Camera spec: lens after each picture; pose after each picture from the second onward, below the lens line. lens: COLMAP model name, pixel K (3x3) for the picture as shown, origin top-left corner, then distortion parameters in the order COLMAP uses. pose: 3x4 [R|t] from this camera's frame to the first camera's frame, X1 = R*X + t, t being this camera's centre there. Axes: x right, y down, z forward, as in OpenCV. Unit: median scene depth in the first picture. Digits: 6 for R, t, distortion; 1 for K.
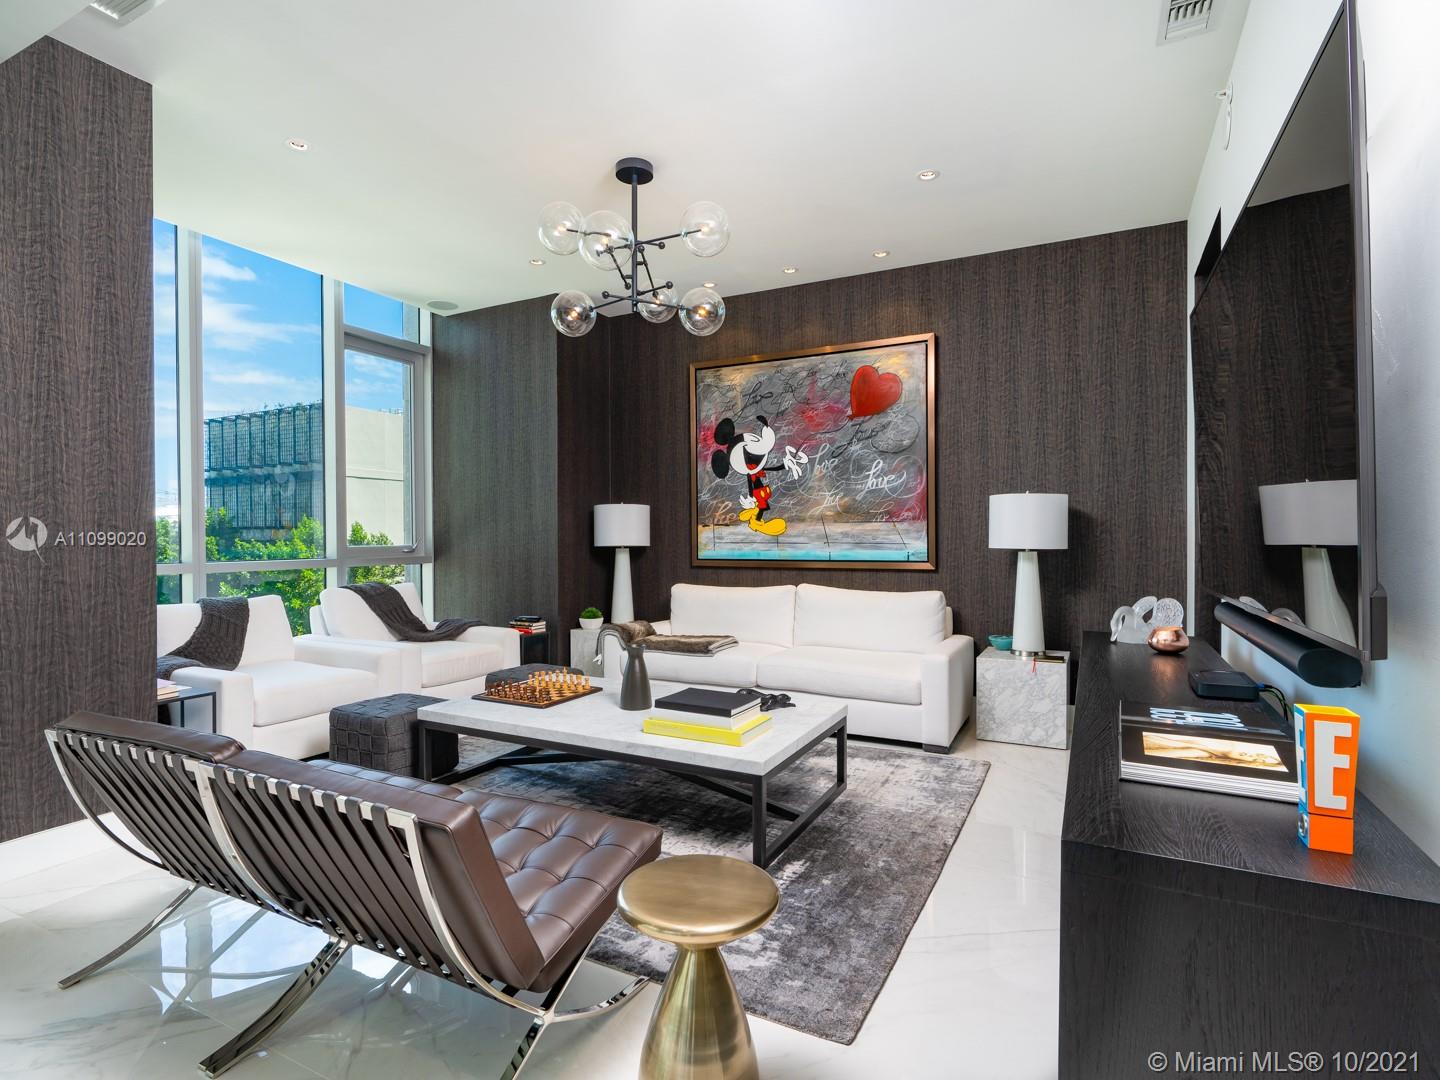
lens RADIAL K [[726.8, 0, 724.1], [0, 726.8, 541.8], [0, 0, 1]] dist [-0.015120, 0.003069]
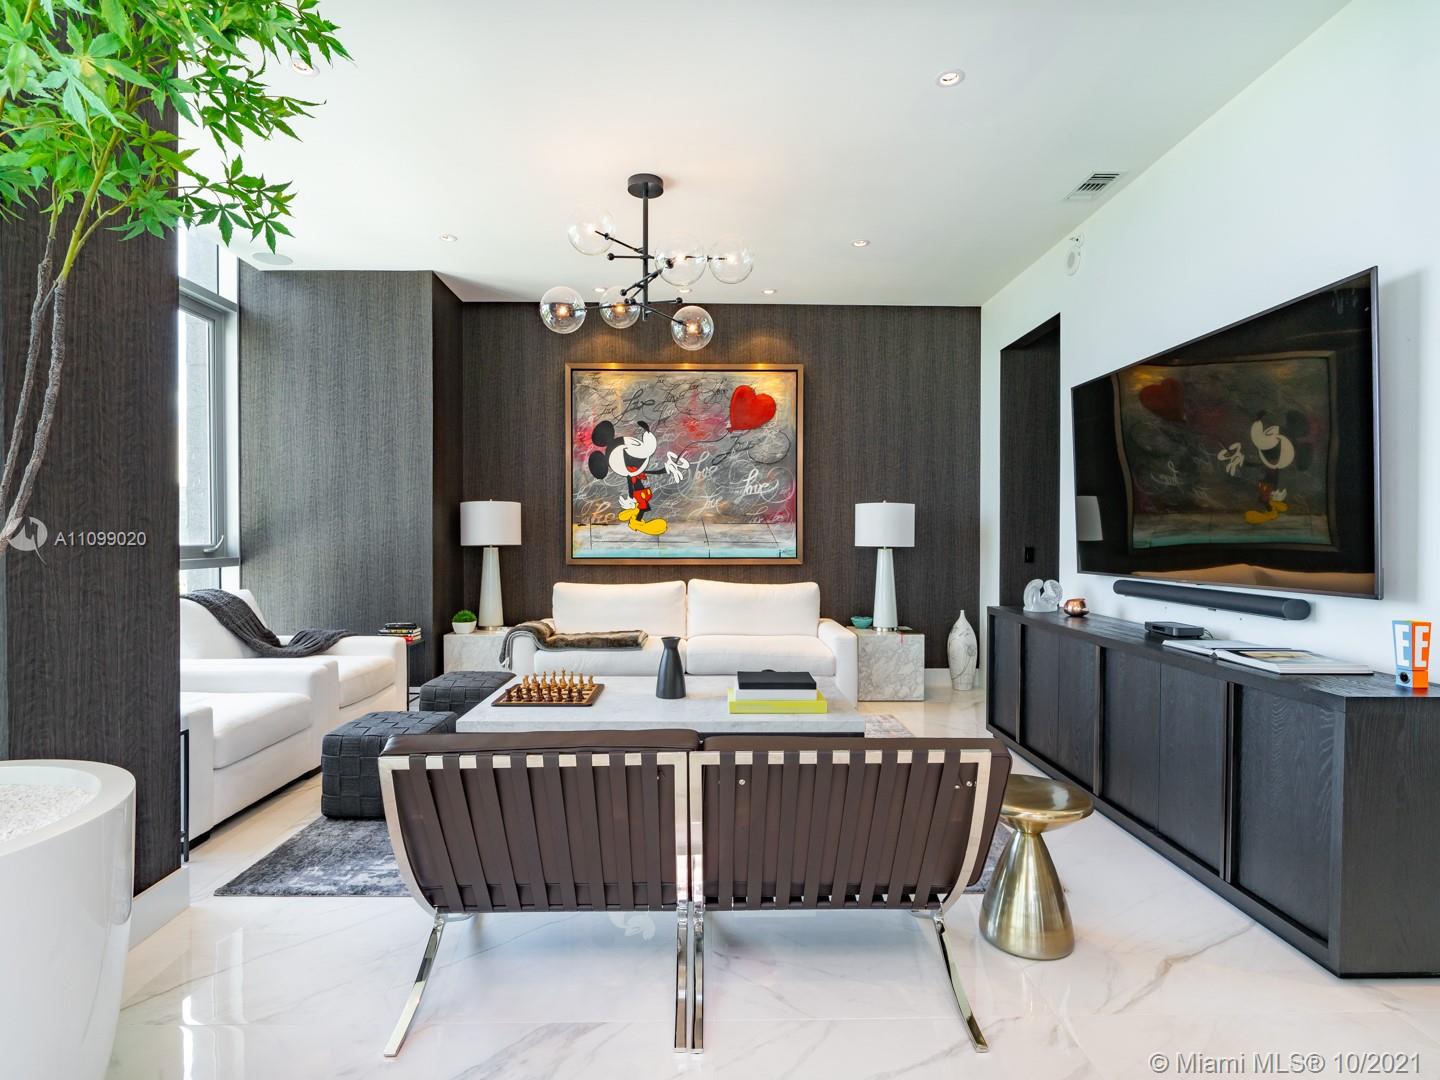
lens RADIAL K [[726.8, 0, 712.8], [0, 726.8, 544.7], [0, 0, 1]] dist [-0.015120, 0.003069]
pose [[0.883035, -0.000850, 0.469306, -0.360946], [-0.001215, 0.999991, 0.004097, 0.001166], [-0.469305, -0.004188, 0.883026, 0.020647]]
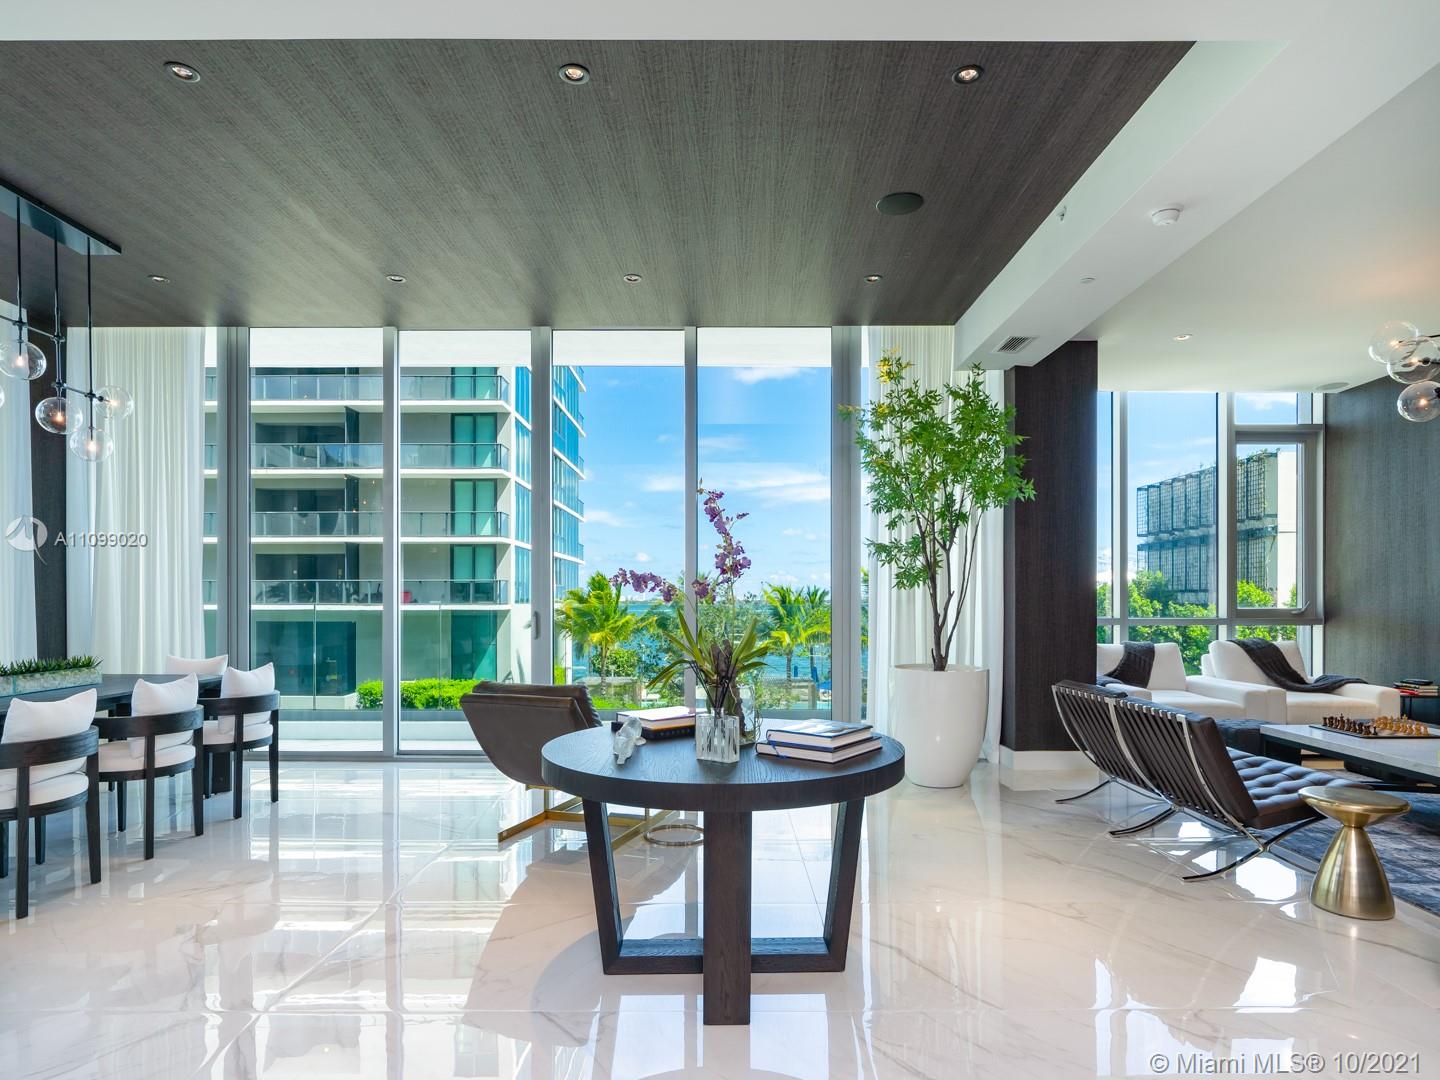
lens RADIAL K [[823.4, 0, 736.8], [0, 823.4, 602.8], [0, 0, 1]] dist [0.006857, 0.003477]
pose [[0.467198, 0.005568, -0.884135, 0.317991], [-0.008859, 0.999959, 0.001616, 0.002486], [0.884109, 0.007078, 0.467228, -0.392824]]
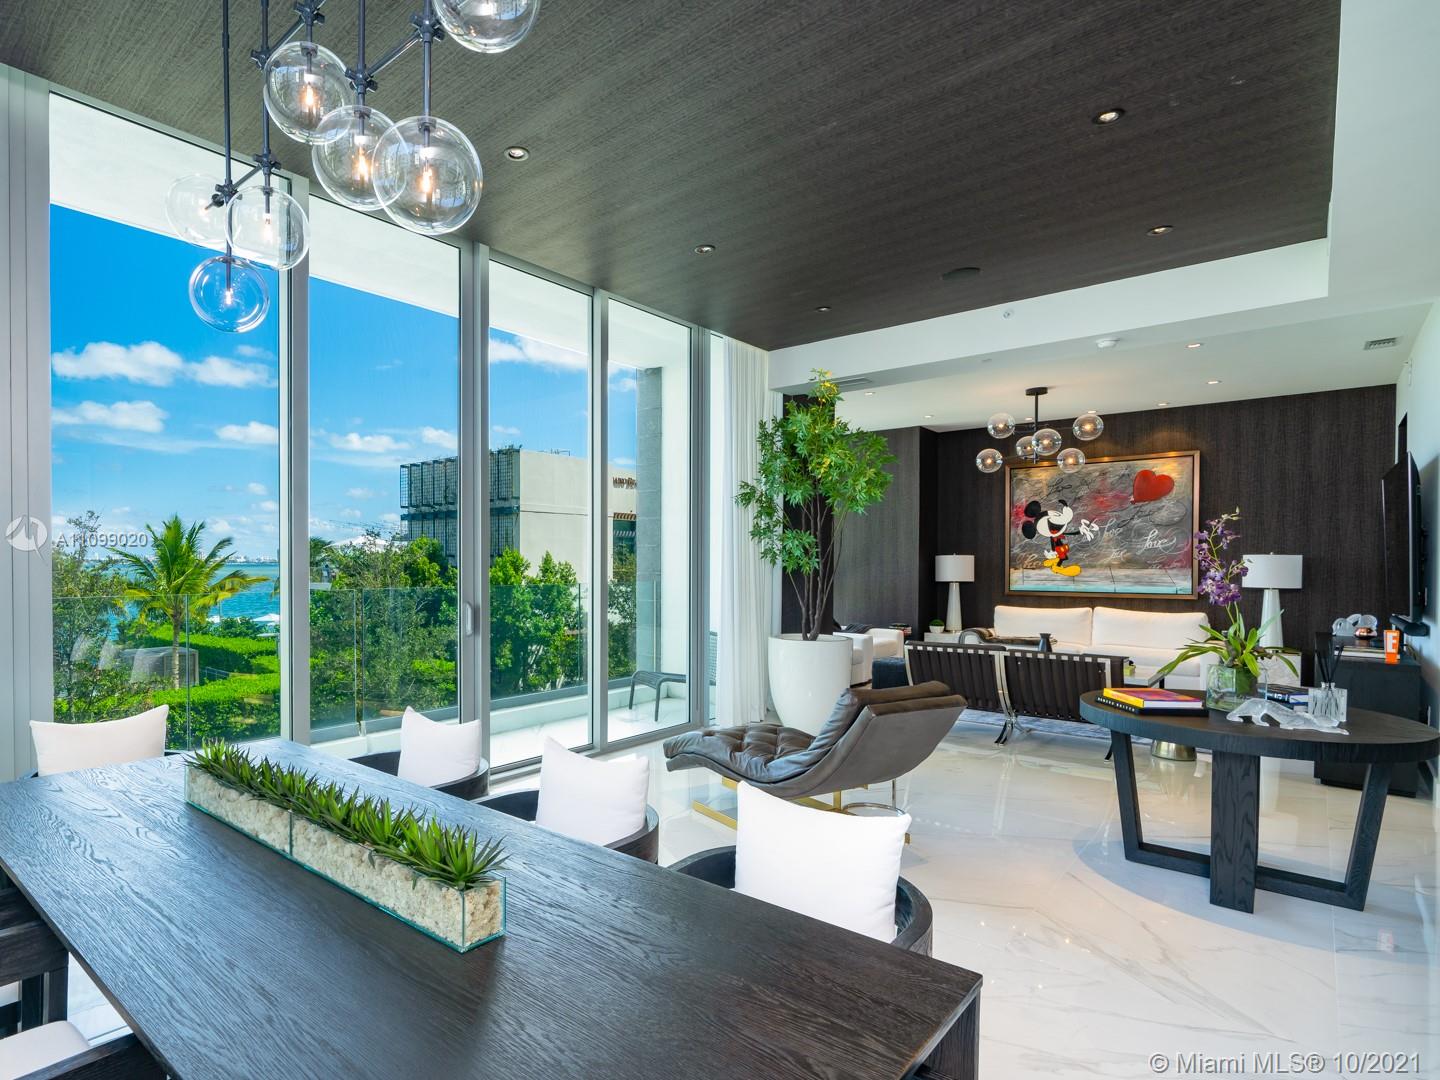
lens RADIAL K [[774.8, 0, 593.2], [0, 774.8, 574.6], [0, 0, 1]] dist [-0.000726, 0.001145]
pose [[0.962581, 0.009333, -0.270832, -0.479325], [-0.006536, 0.999916, 0.011226, -0.024309], [0.270914, -0.009036, 0.962561, -0.905760]]
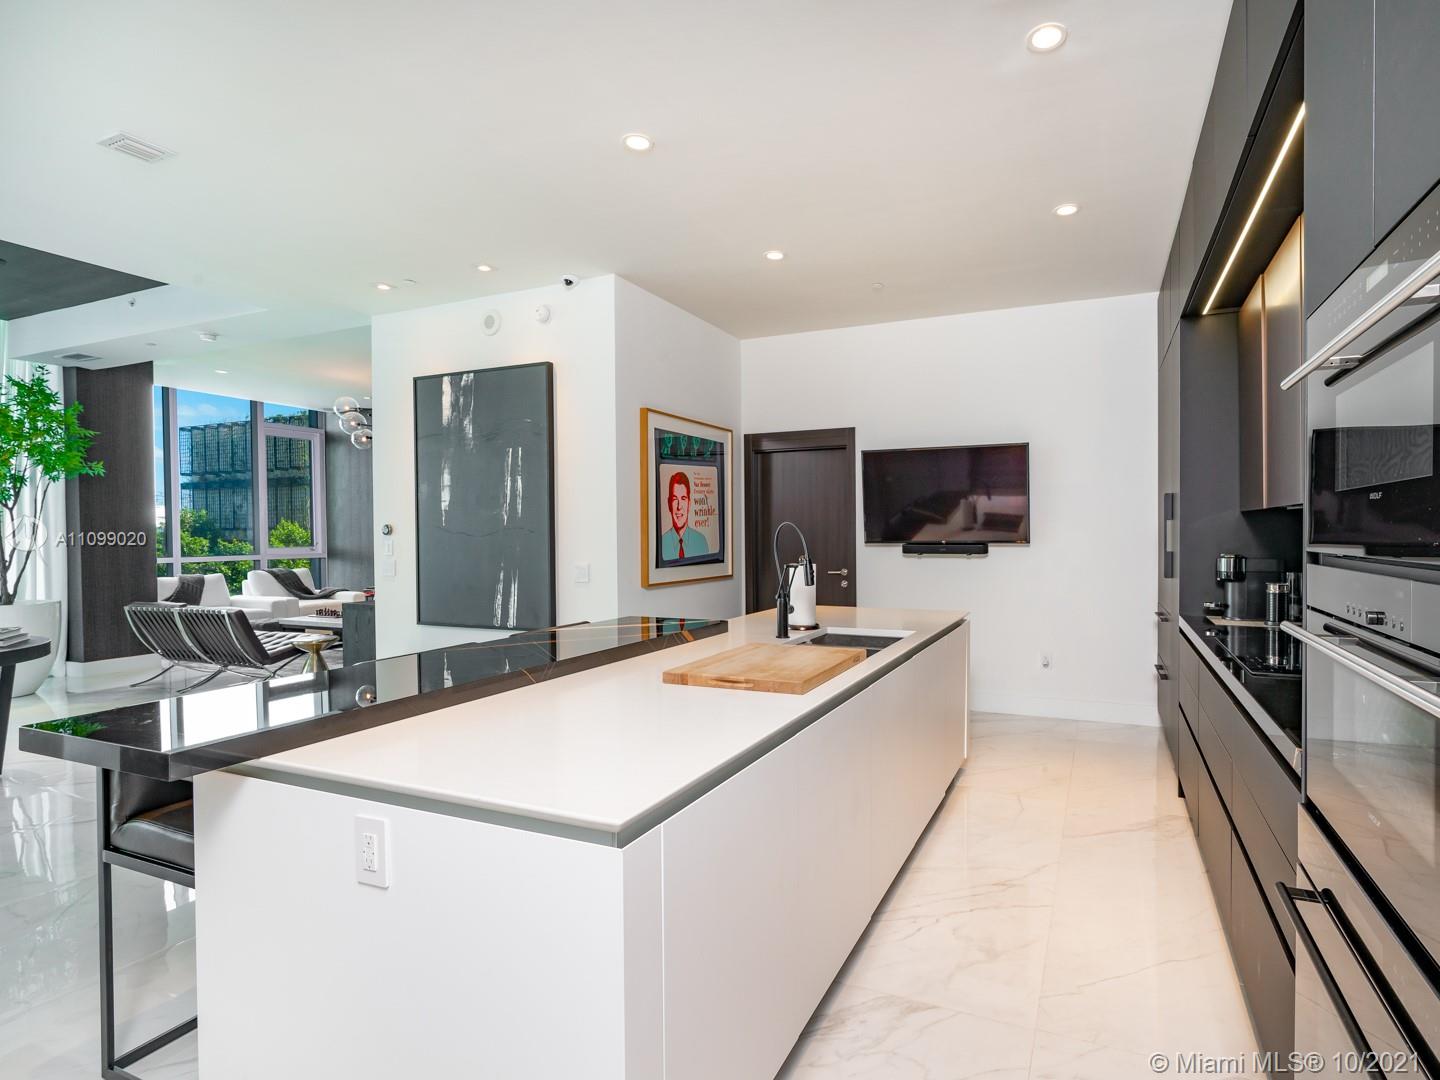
lens RADIAL K [[726.8, 0, 822.9], [0, 726.8, 544.8], [0, 0, 1]] dist [-0.015120, 0.003069]
pose [[0.995293, -0.005330, 0.096766, 0.686508], [0.004353, 0.999938, 0.010297, -0.013989], [-0.096814, -0.009828, 0.995254, -0.922808]]
